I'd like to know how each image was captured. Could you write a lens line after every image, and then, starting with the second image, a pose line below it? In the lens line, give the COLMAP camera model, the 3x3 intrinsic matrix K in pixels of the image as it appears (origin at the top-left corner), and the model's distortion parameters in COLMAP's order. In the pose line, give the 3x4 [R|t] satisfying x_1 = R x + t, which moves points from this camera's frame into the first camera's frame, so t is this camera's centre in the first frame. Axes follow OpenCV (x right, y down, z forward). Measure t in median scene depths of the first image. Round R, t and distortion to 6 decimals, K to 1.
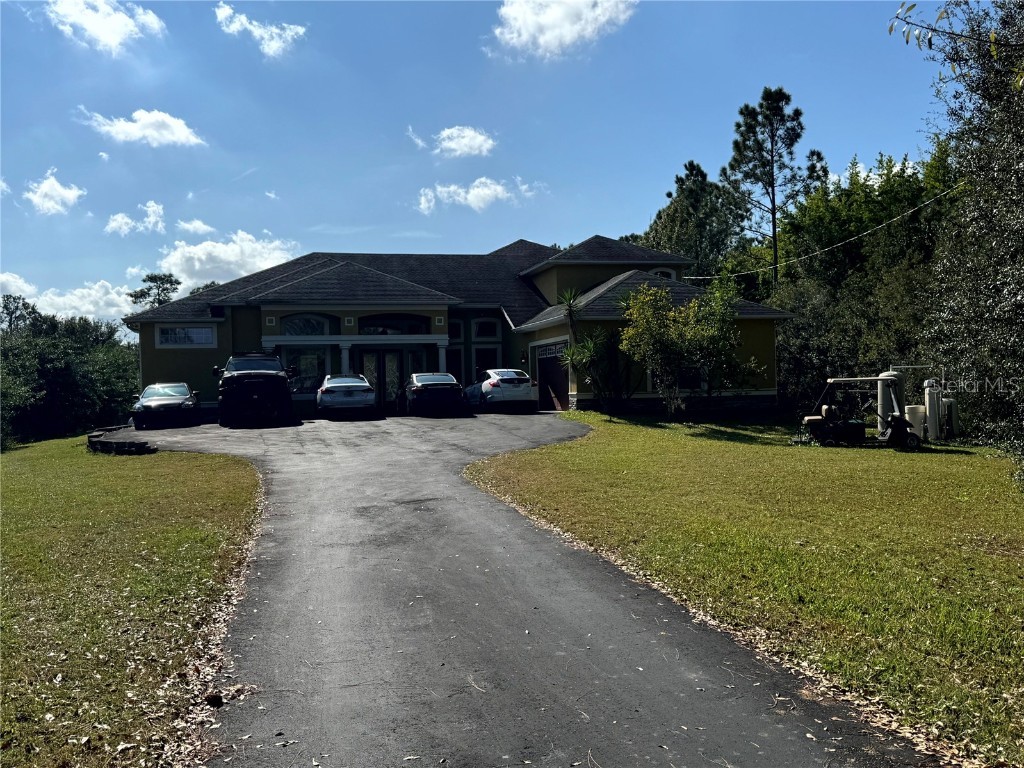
lens RADIAL K [[967.6, 0, 510.9], [0, 967.6, 385.1], [0, 0, 1]] dist [0.076982, 0.000000]
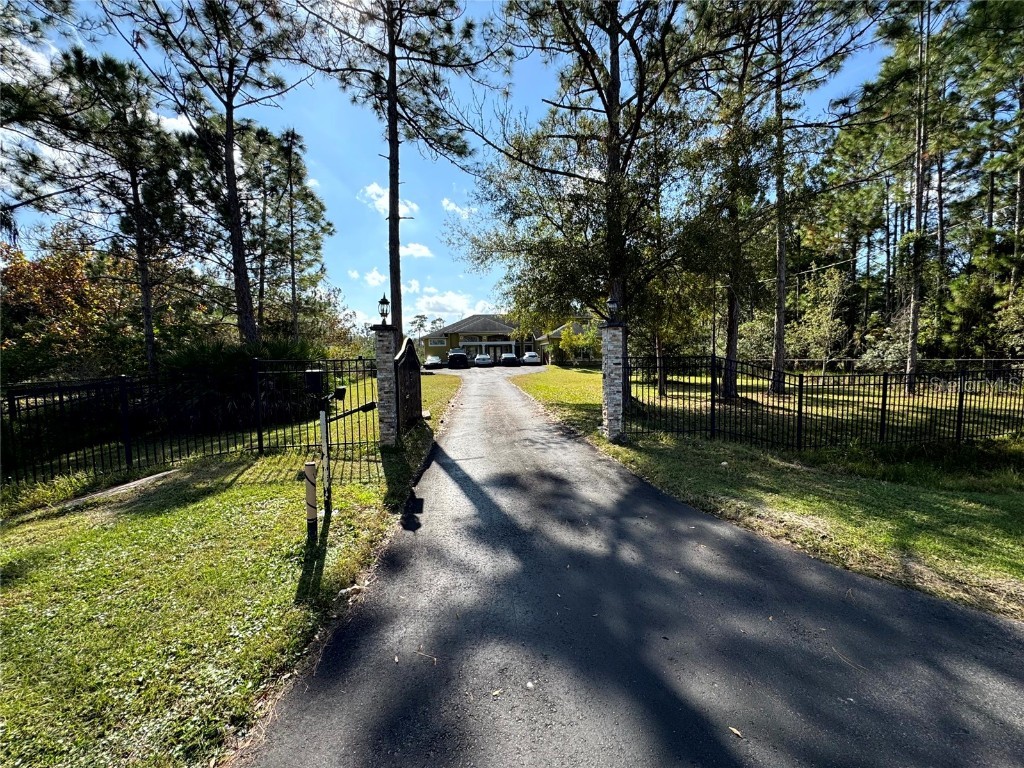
lens RADIAL K [[410.7, 0, 513.2], [0, 410.7, 387.1], [0, 0, 1]] dist [-0.000241, -0.000002]
pose [[0.993140, 0.011072, -0.116406, 0.099449], [-0.002128, 0.997053, 0.076682, -0.005977], [0.116912, -0.075908, 0.990237, -0.405134]]
